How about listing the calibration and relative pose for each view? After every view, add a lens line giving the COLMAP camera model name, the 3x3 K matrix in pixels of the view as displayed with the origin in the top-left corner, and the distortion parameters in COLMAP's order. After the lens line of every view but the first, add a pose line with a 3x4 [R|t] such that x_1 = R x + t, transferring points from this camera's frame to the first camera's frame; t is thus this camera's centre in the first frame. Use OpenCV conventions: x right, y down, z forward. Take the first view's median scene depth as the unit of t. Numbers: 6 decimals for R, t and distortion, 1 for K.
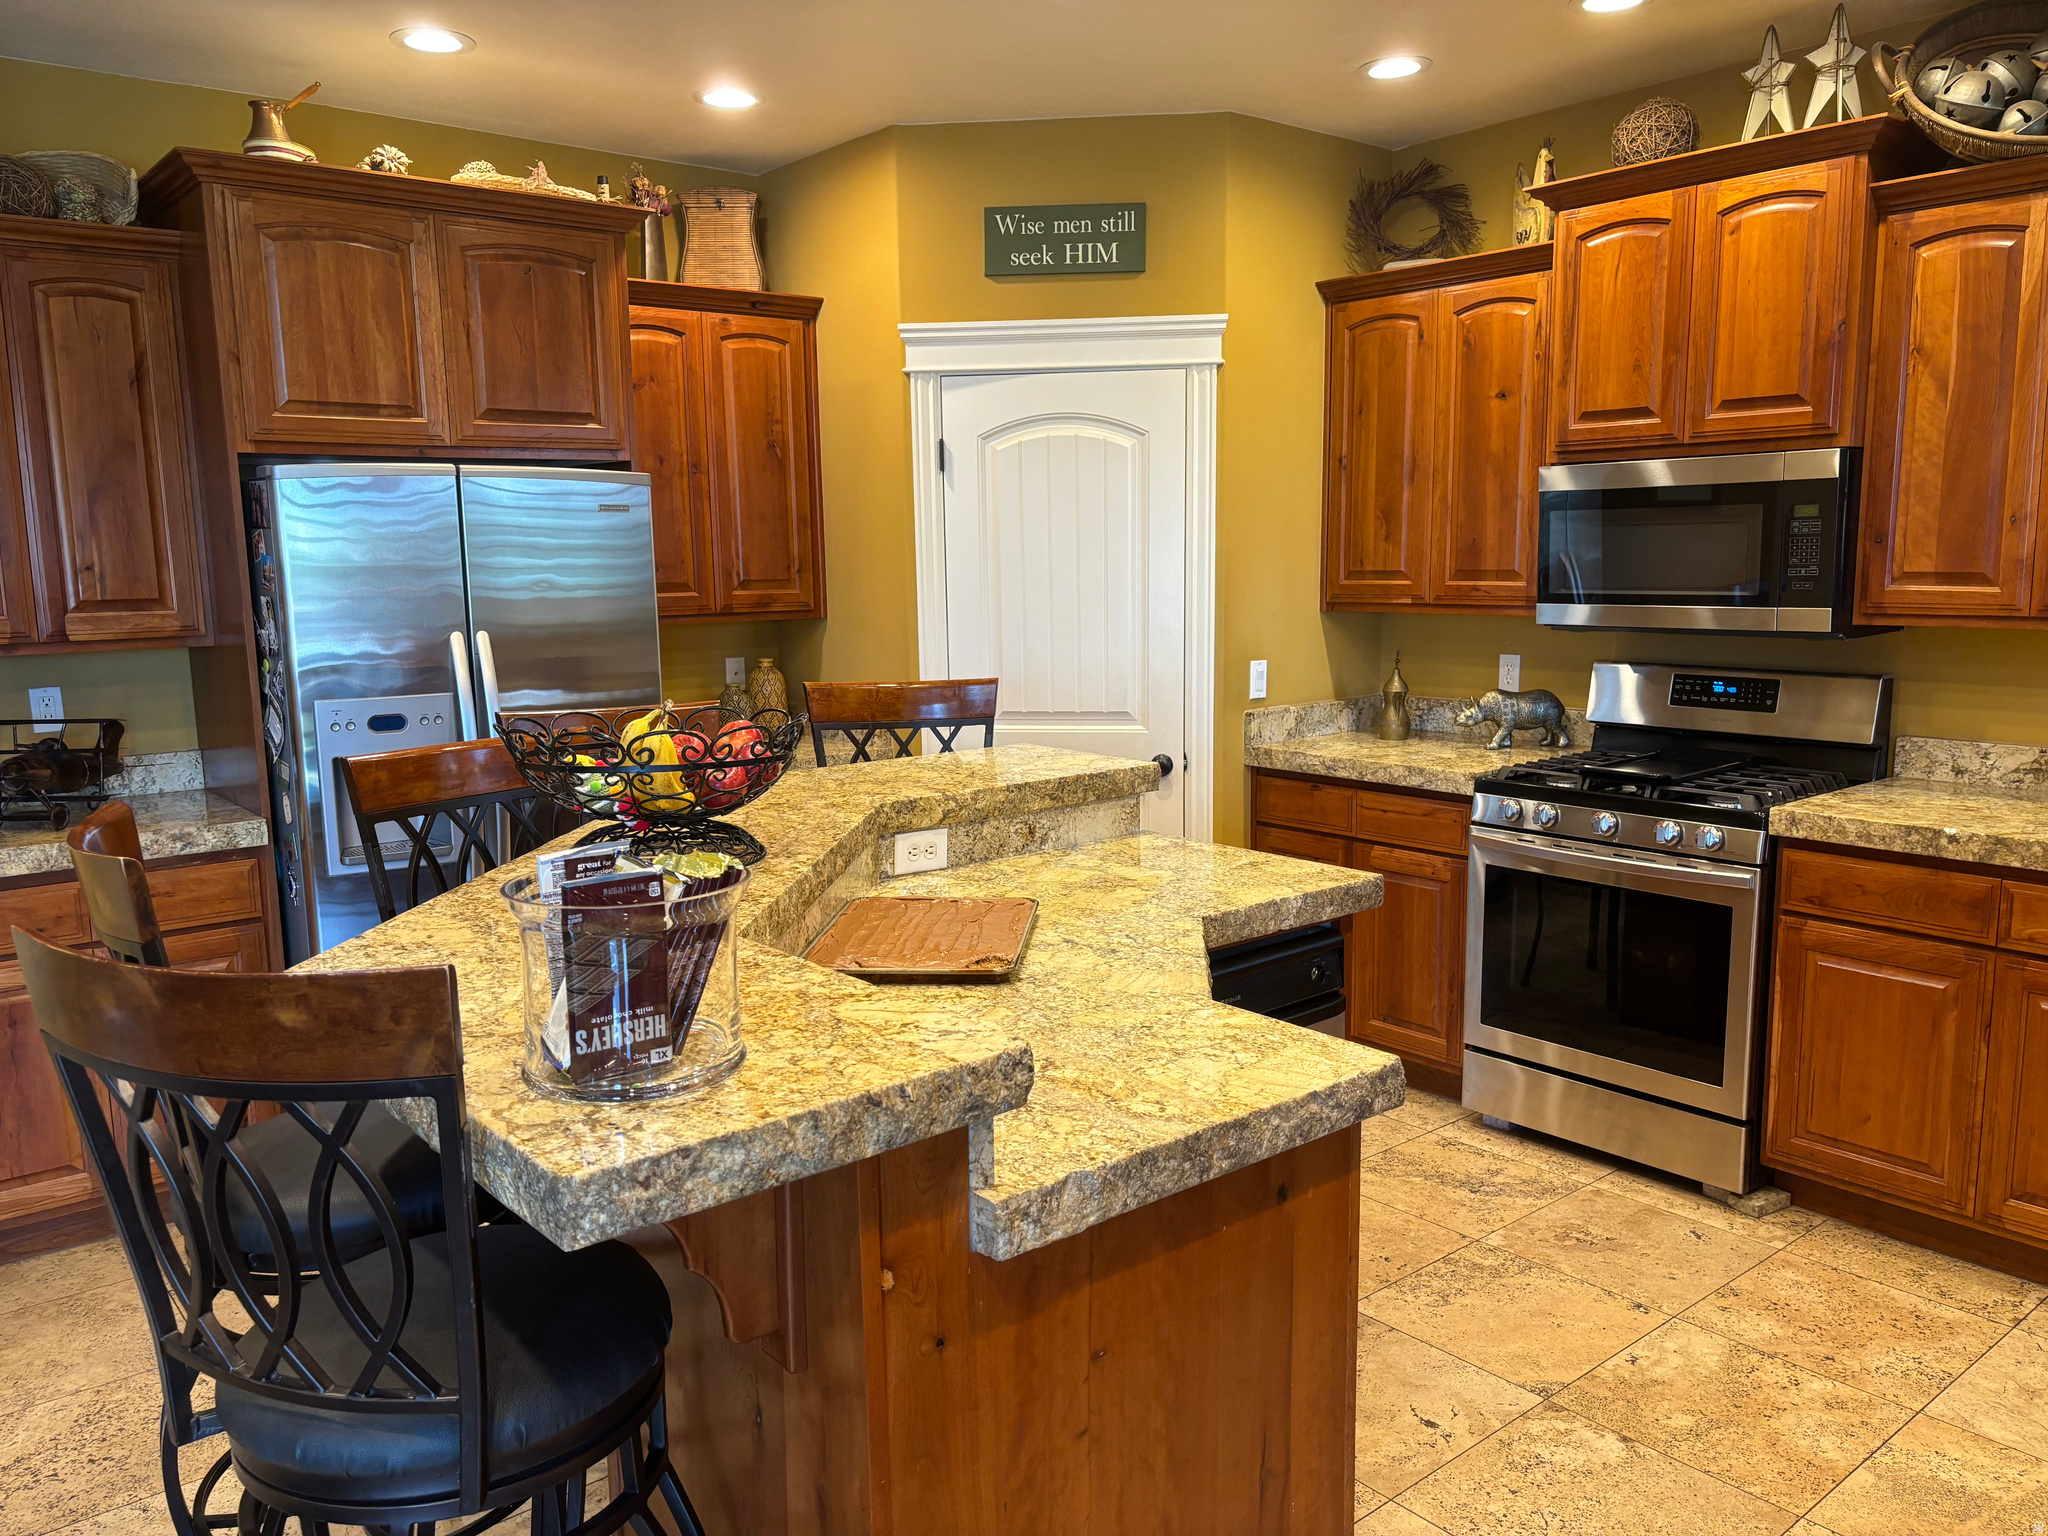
lens RADIAL K [[1572.6, 0, 1015.8], [0, 1572.6, 772.7], [0, 0, 1]] dist [0.053601, -0.048342]
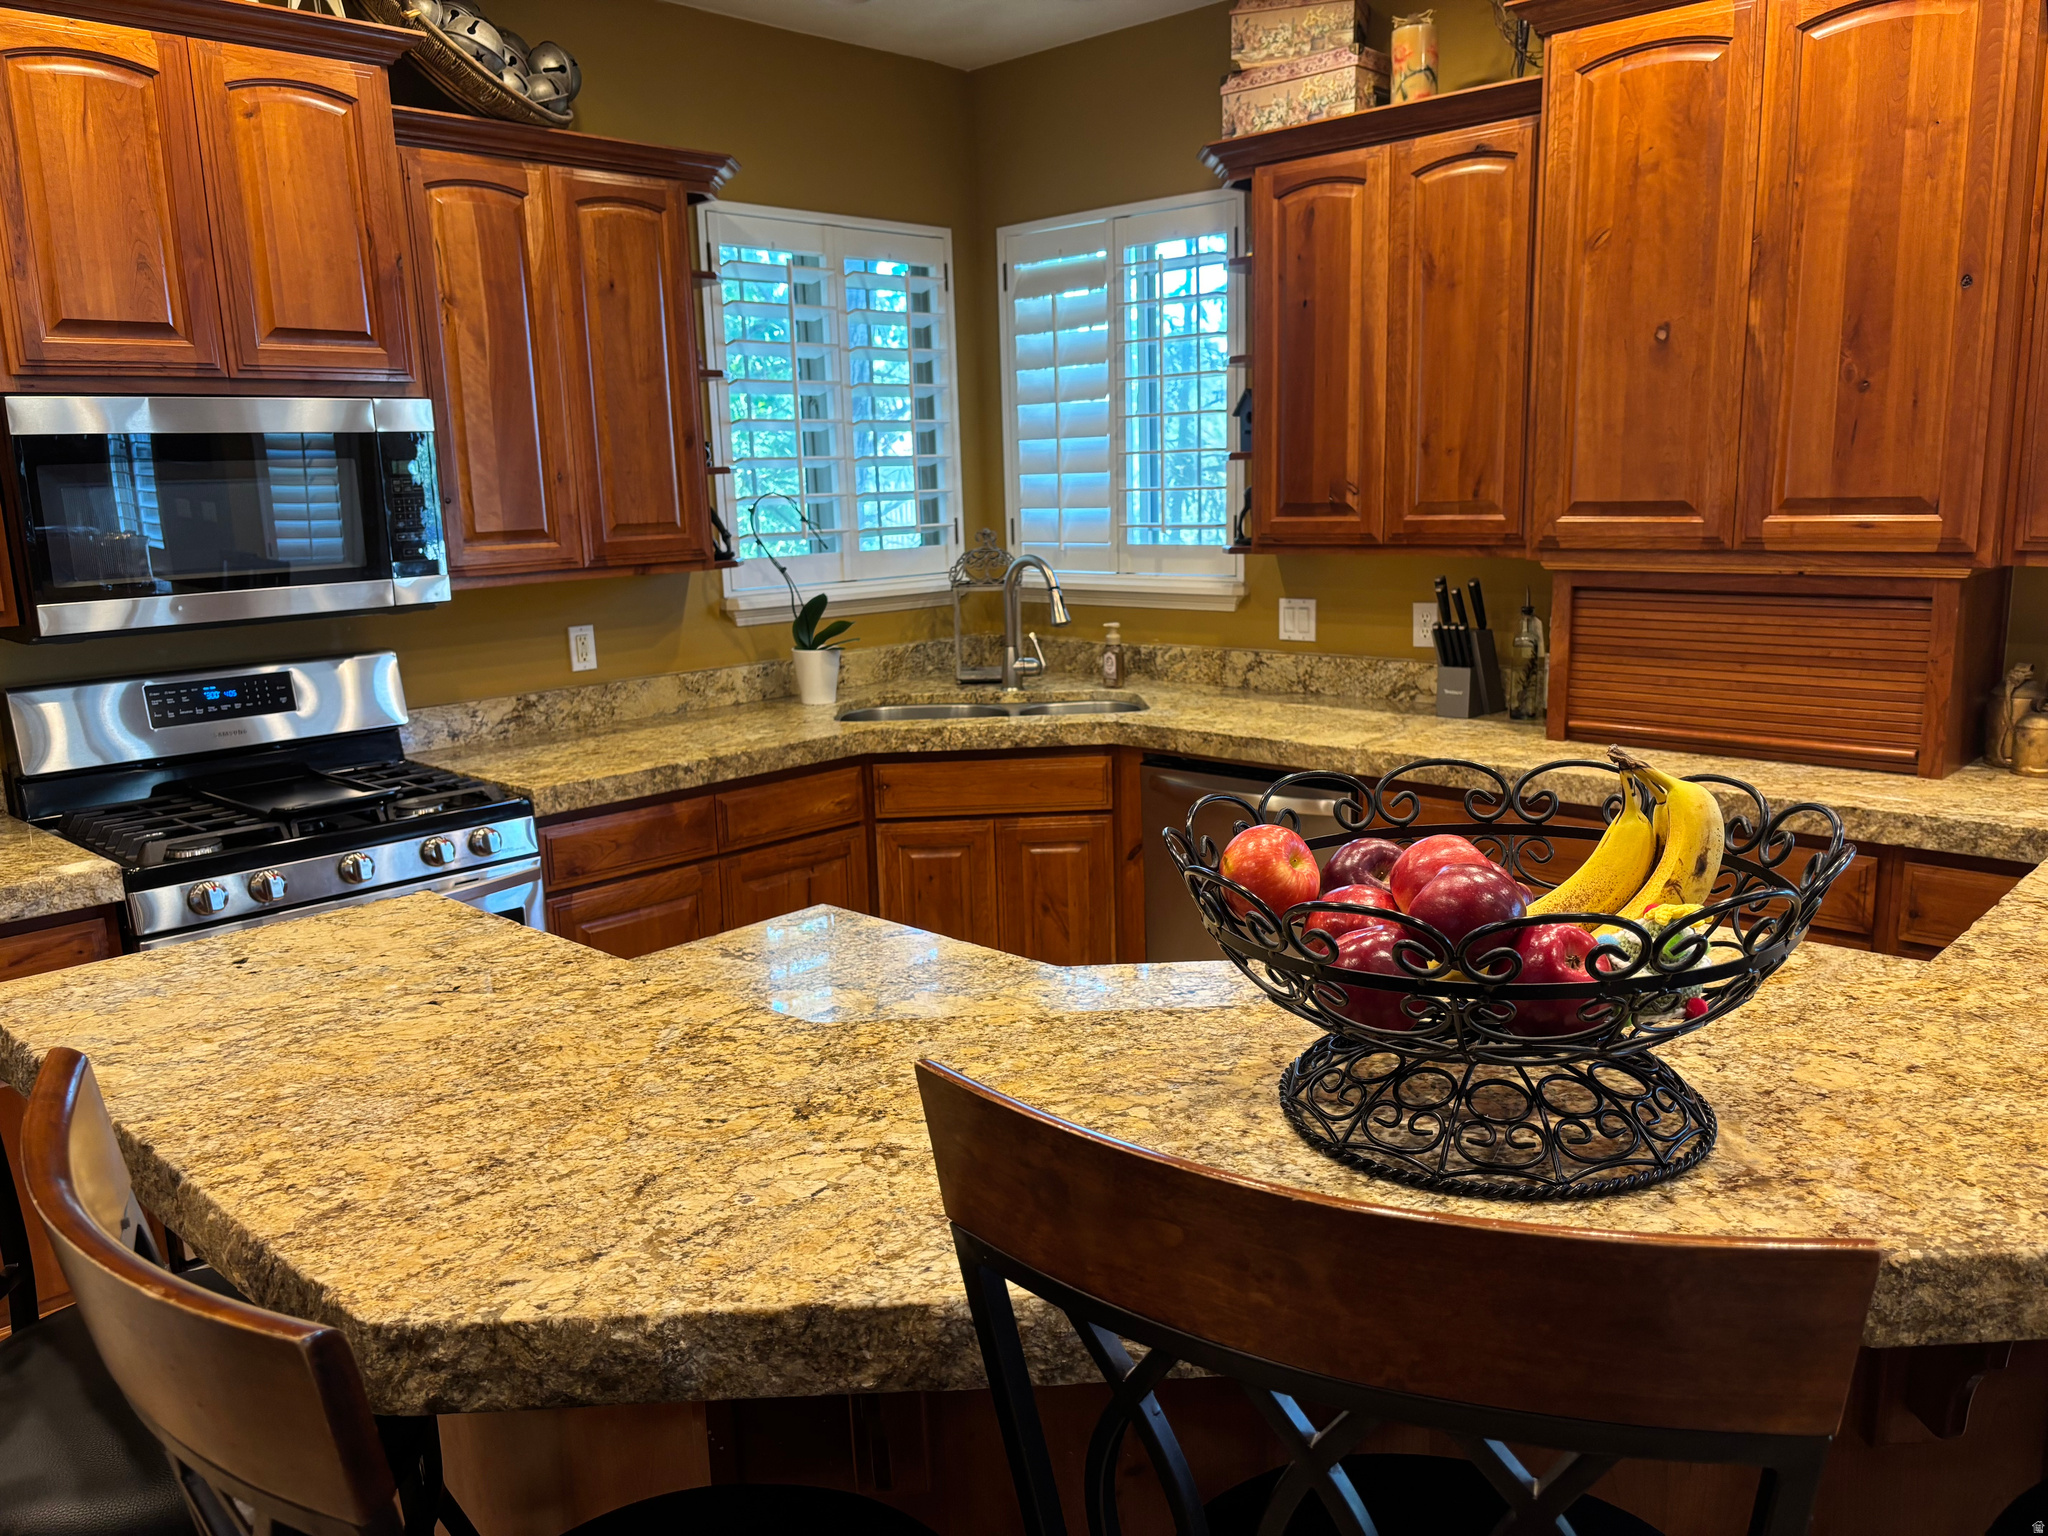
lens RADIAL K [[1572.6, 0, 1033.3], [0, 1572.6, 776.1], [0, 0, 1]] dist [0.053601, -0.048342]
pose [[-0.108909, -0.172716, 0.978932, -0.423430], [0.180850, 0.964912, 0.190362, -0.099971], [-0.977462, 0.197772, -0.073852, 0.731365]]
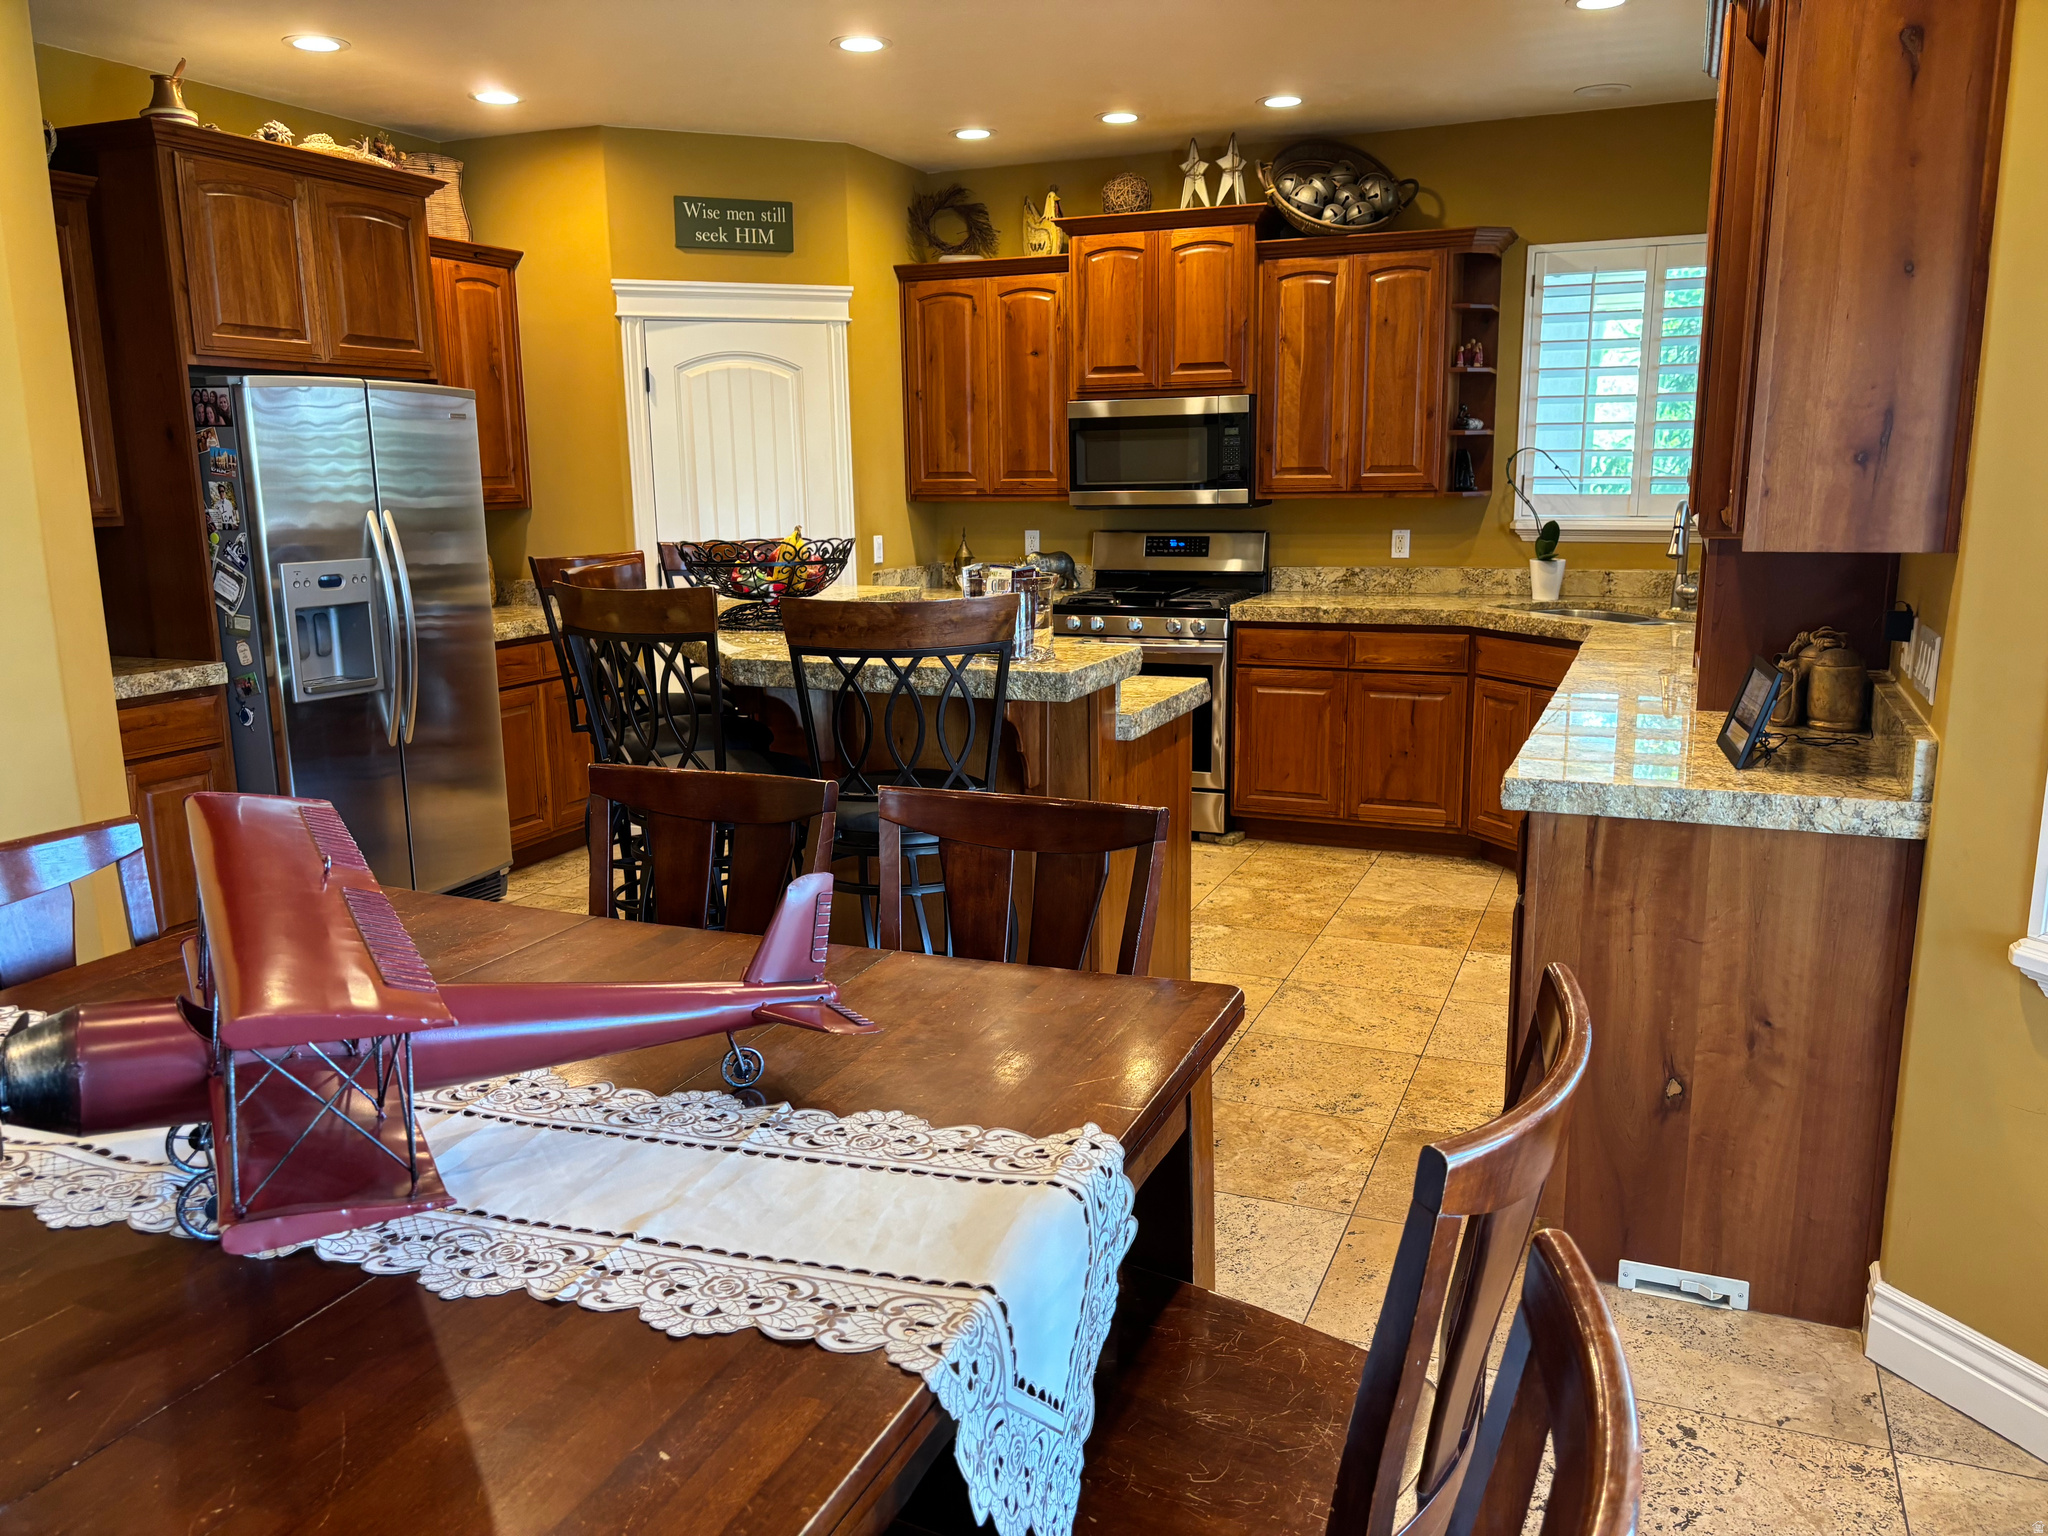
lens RADIAL K [[1572.6, 0, 1037.6], [0, 1572.6, 766.3], [0, 0, 1]] dist [0.053601, -0.048342]
pose [[0.882815, -0.085338, 0.461905, -0.483510], [0.068516, 0.996236, 0.053106, 0.086384], [-0.464698, -0.015235, 0.885338, -0.395425]]
